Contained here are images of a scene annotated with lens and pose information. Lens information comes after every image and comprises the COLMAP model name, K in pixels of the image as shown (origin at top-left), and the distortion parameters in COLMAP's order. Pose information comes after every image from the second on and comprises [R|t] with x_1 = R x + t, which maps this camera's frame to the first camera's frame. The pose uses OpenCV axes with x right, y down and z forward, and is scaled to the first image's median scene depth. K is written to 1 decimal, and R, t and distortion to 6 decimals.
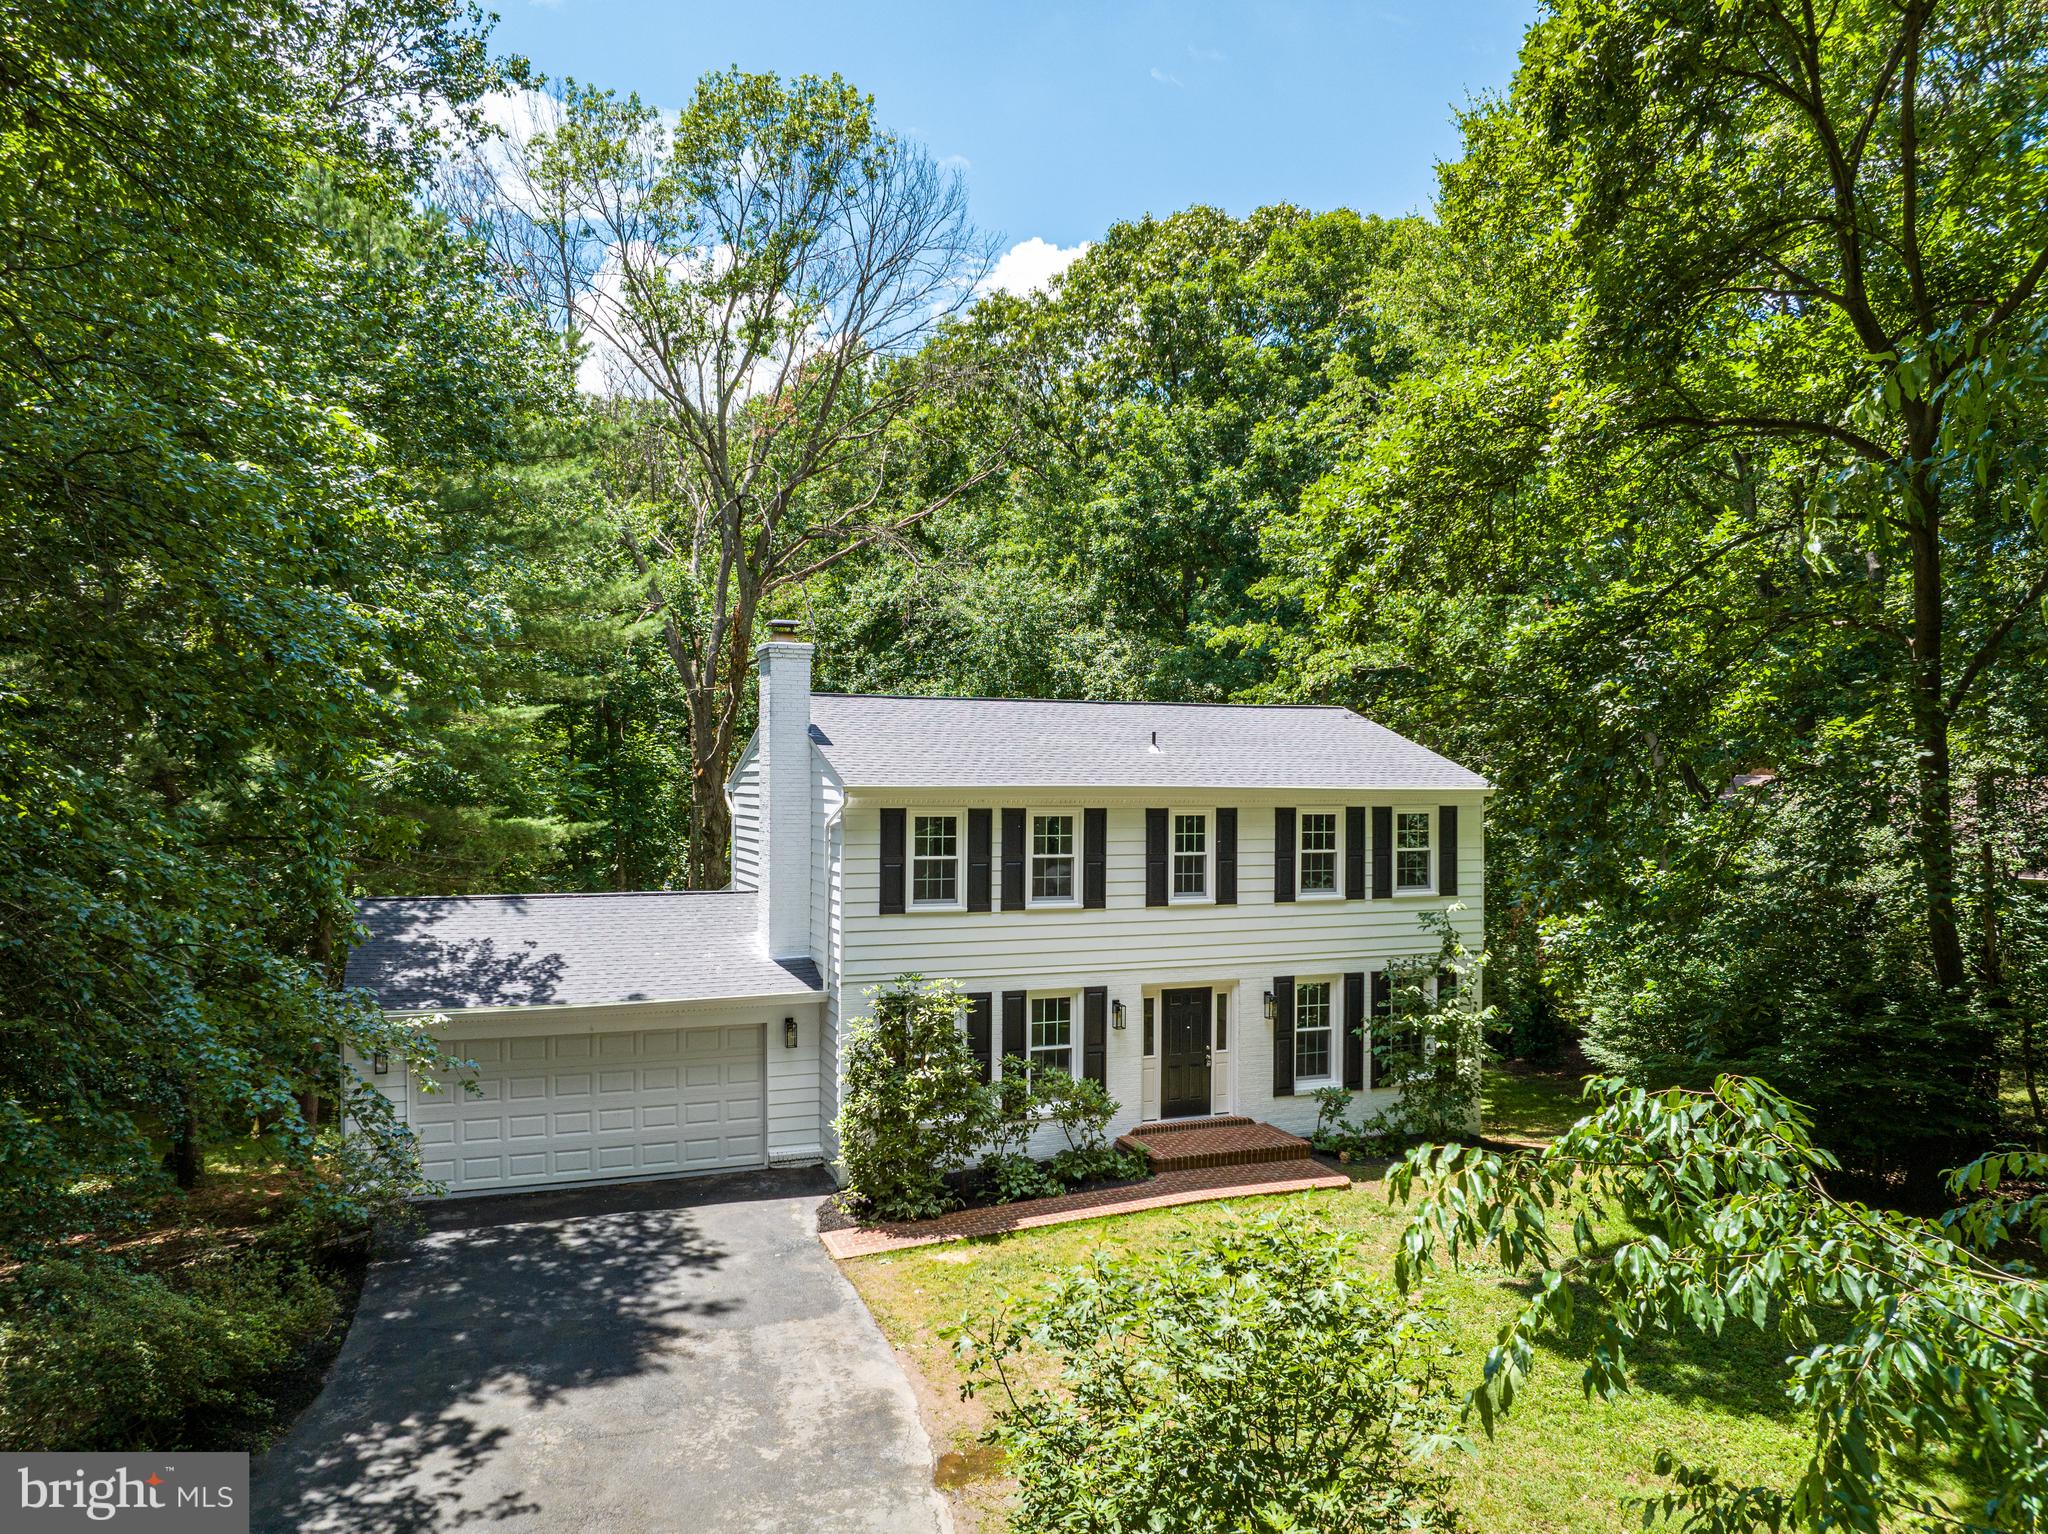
lens RADIAL K [[1455.7, 0, 1036.6], [0, 1455.7, 769.1], [0, 0, 1]] dist [-0.000777, 0.003311]
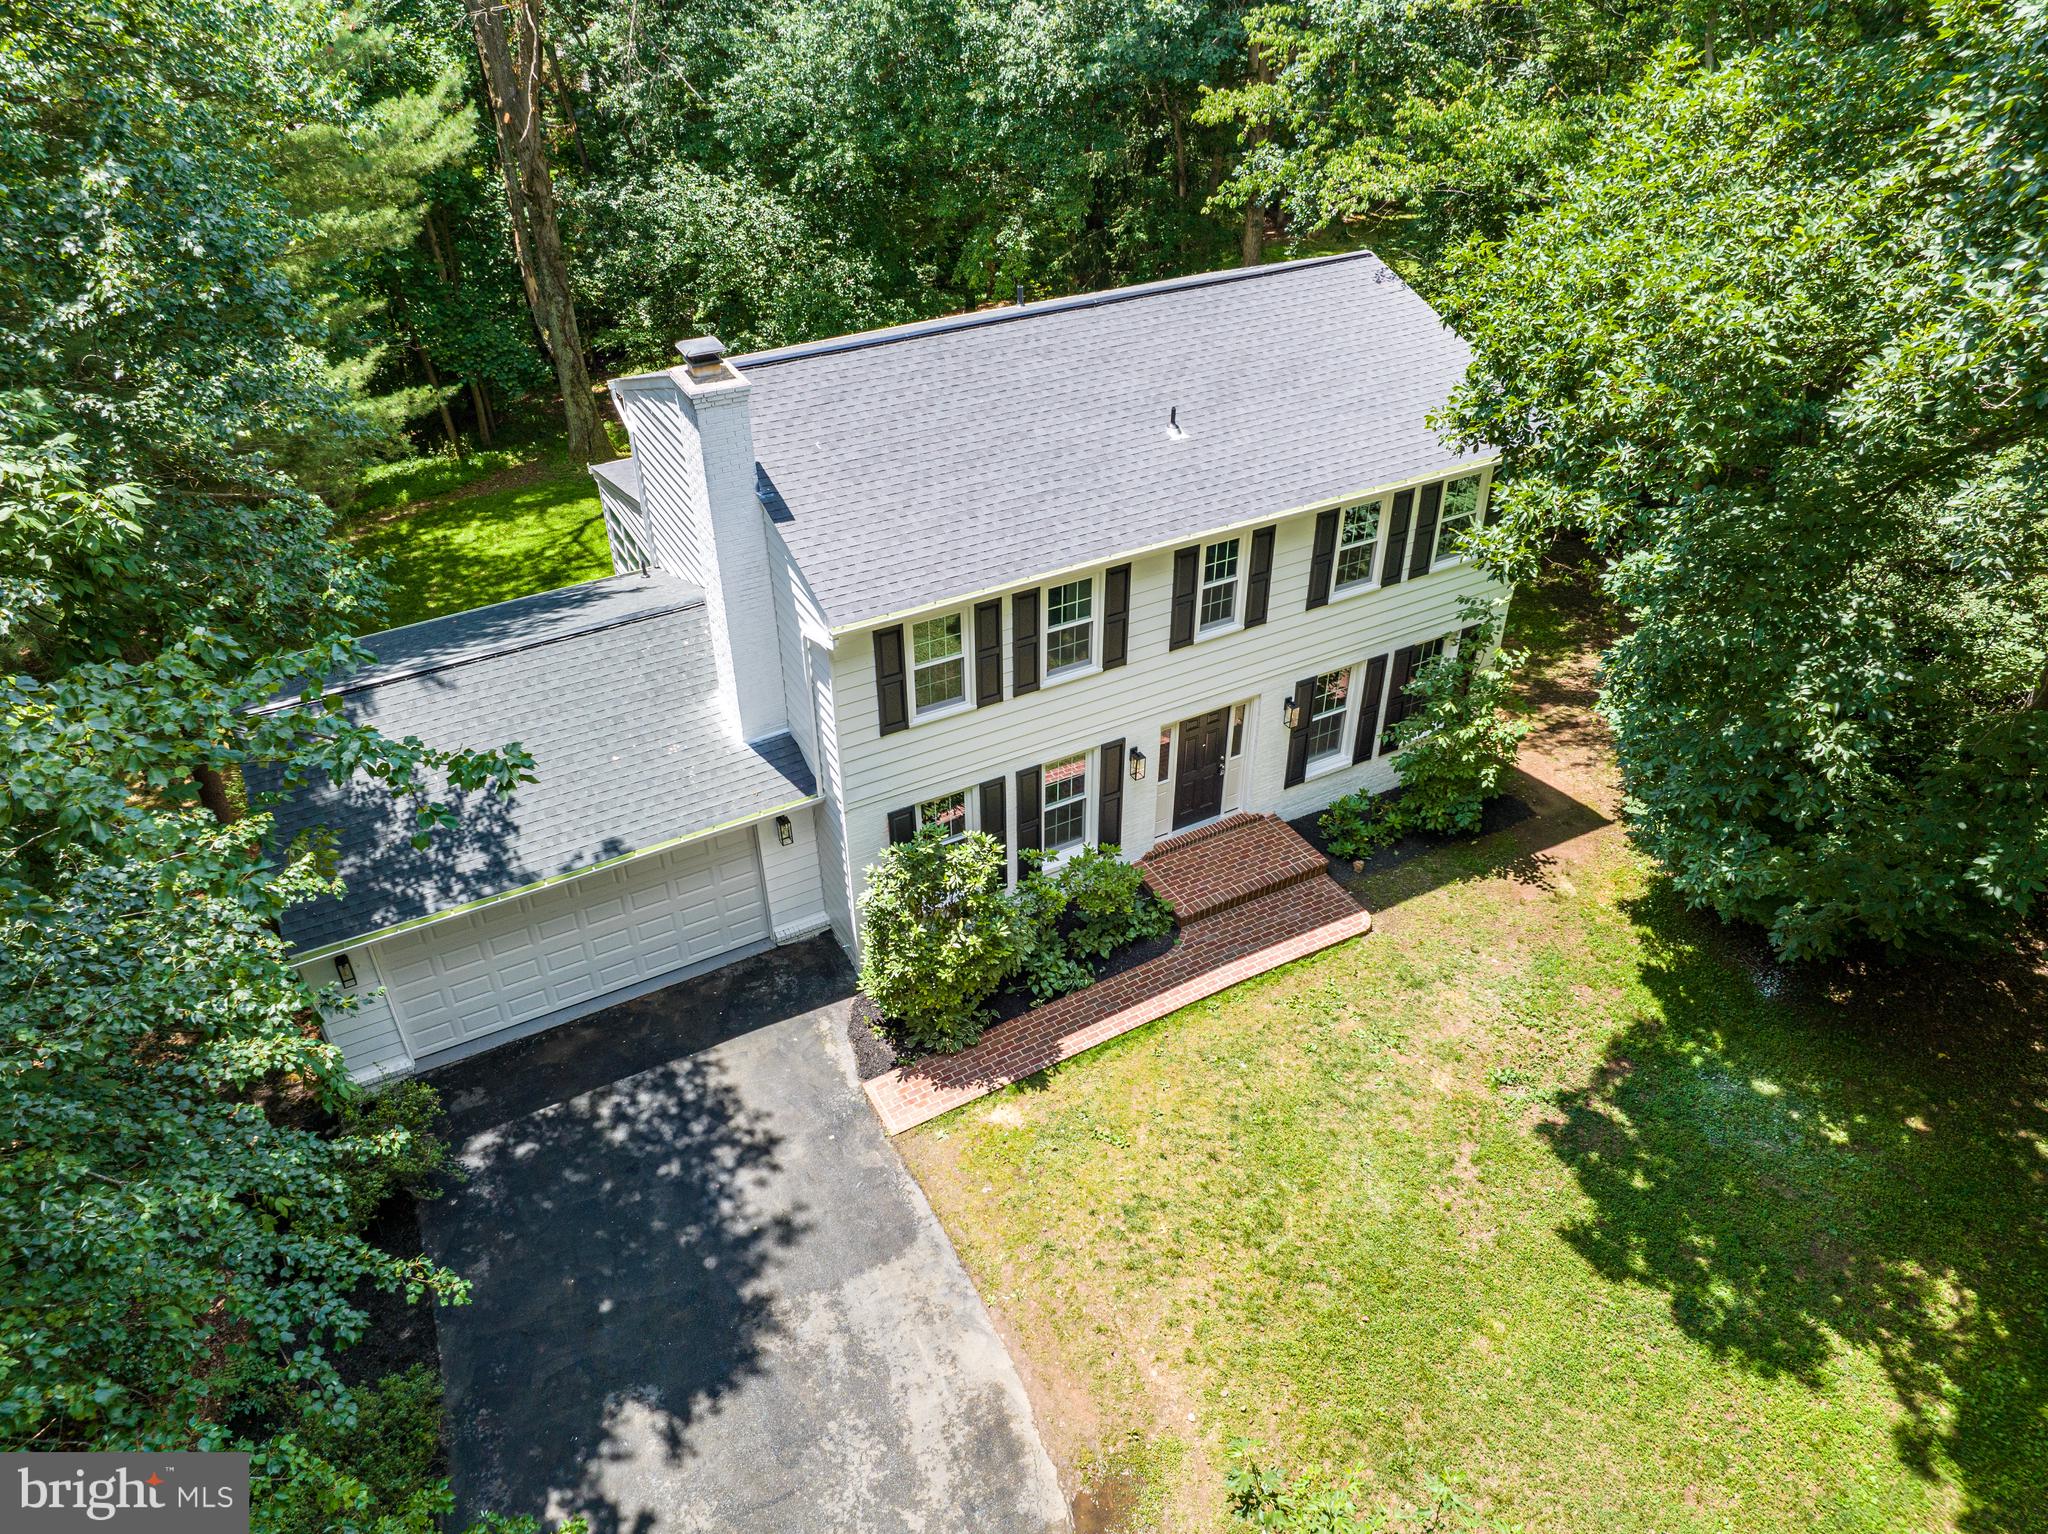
lens RADIAL K [[1455.7, 0, 1019.4], [0, 1455.7, 767.7], [0, 0, 1]] dist [-0.000777, 0.003311]
pose [[0.993908, -0.072434, 0.083063, -0.093622], [0.011300, 0.816690, 0.576967, -0.359014], [-0.109628, -0.572513, 0.812533, 0.264368]]
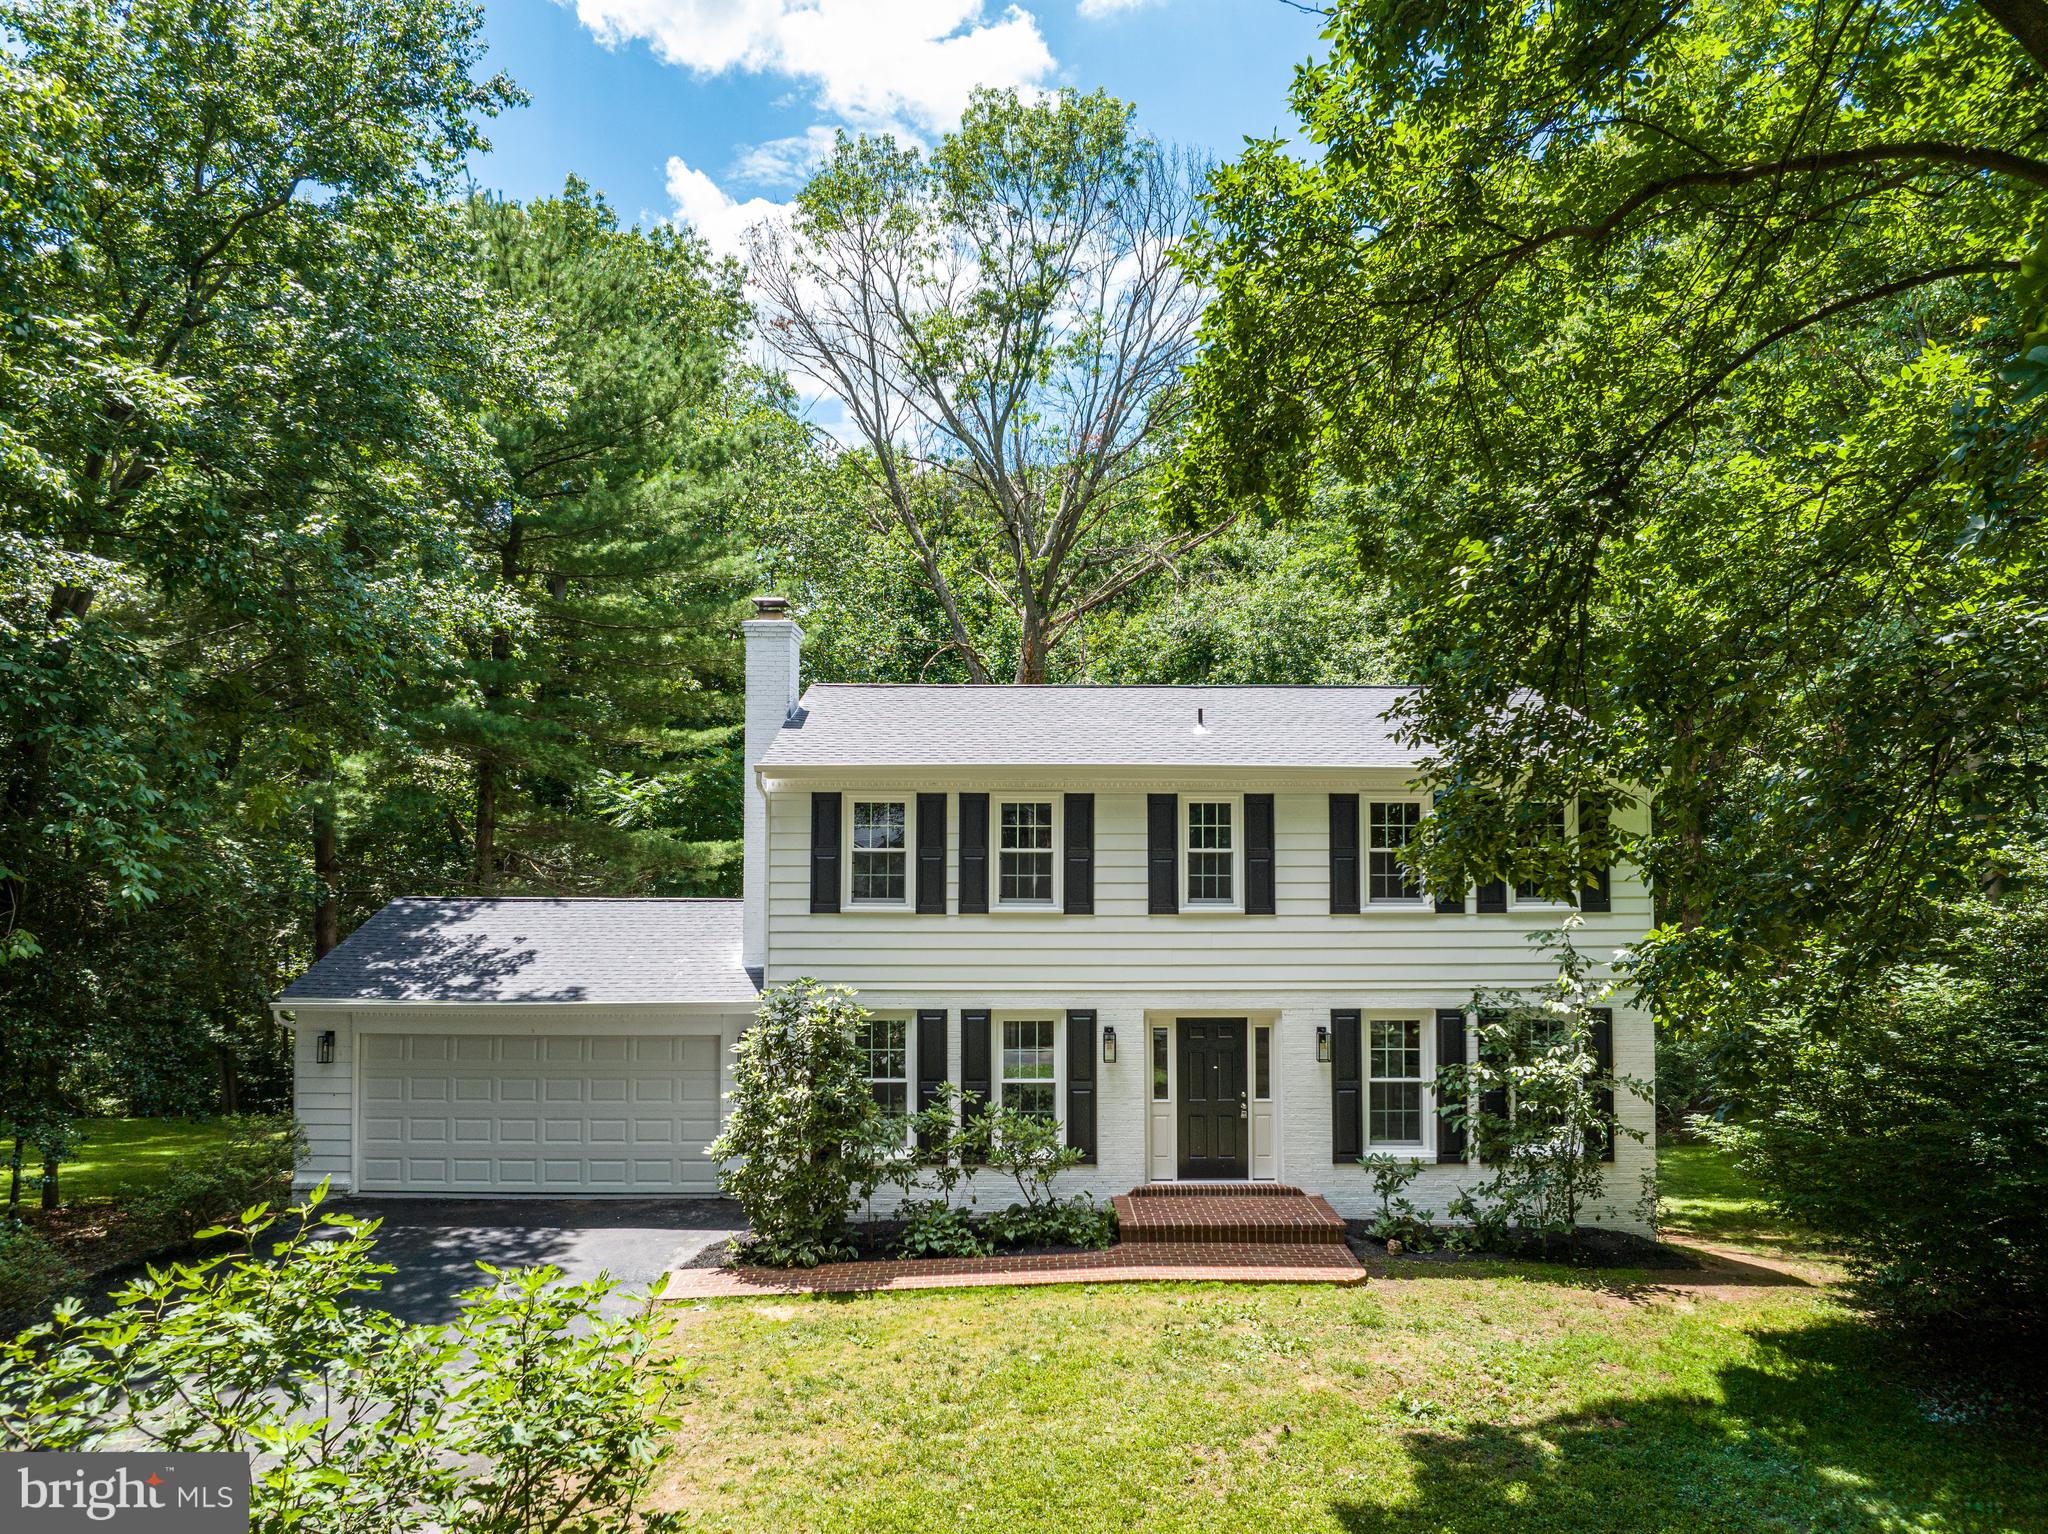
lens RADIAL K [[1455.7, 0, 1020.7], [0, 1455.7, 769.8], [0, 0, 1]] dist [-0.000777, 0.003311]
pose [[0.932152, -0.024345, -0.361247, 0.310964], [0.006028, 0.998642, -0.051745, 0.056185], [0.362017, 0.046057, 0.931033, 0.211850]]
